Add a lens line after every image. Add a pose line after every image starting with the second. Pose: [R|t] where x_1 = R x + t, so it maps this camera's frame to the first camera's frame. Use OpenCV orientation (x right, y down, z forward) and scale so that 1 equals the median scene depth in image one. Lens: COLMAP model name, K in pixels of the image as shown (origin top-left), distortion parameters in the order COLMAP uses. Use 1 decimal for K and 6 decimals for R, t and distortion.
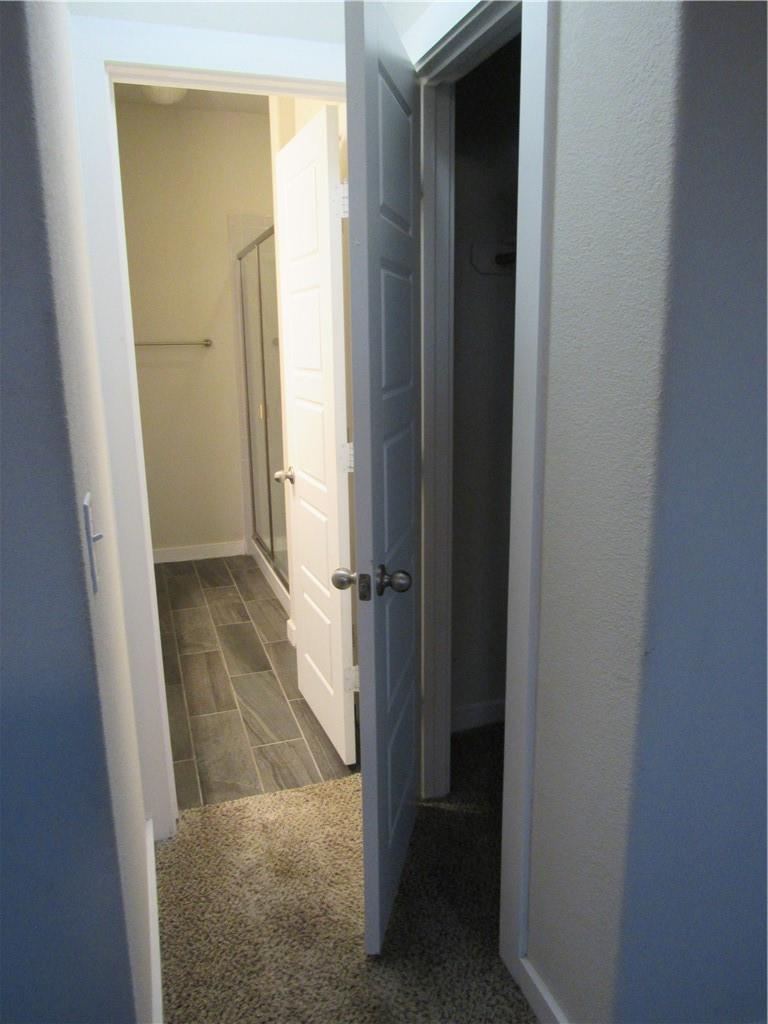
lens RADIAL K [[731.7, 0, 384.0], [0, 731.7, 512.0], [0, 0, 1]] dist [-0.024977, 0.000426]
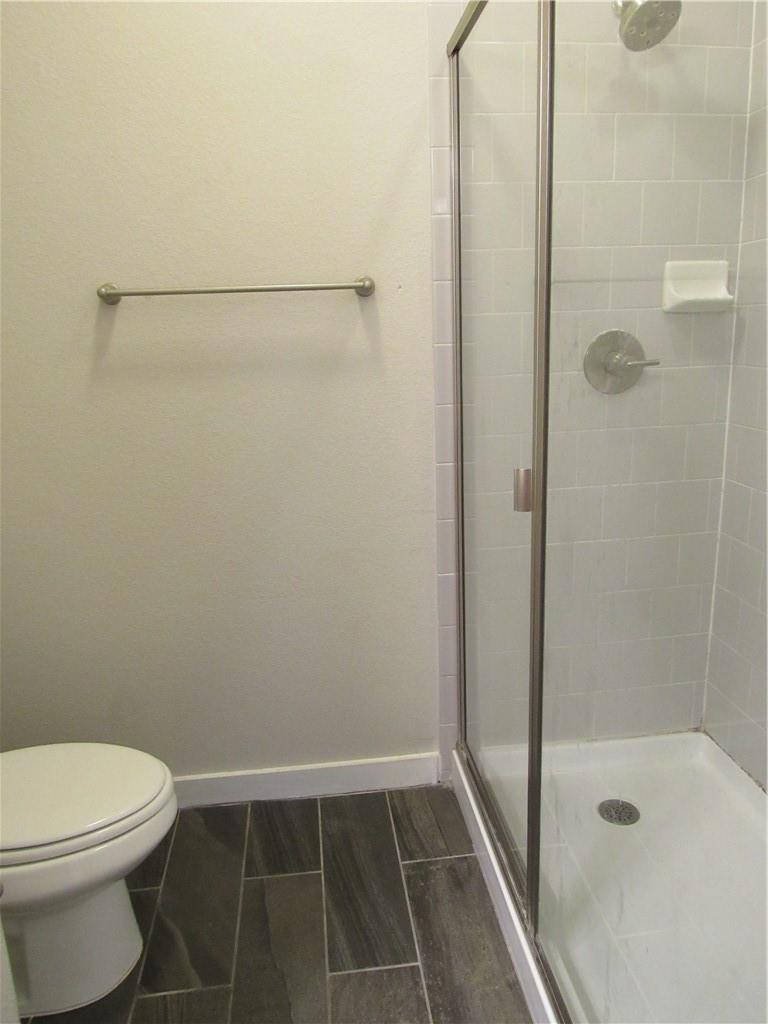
lens RADIAL K [[731.7, 0, 384.0], [0, 731.7, 512.0], [0, 0, 1]] dist [-0.024977, 0.000426]
pose [[0.976907, 0.034285, -0.210896, -0.137561], [-0.030938, 0.999338, 0.019150, -0.111365], [0.211413, -0.012183, 0.977321, 0.586006]]
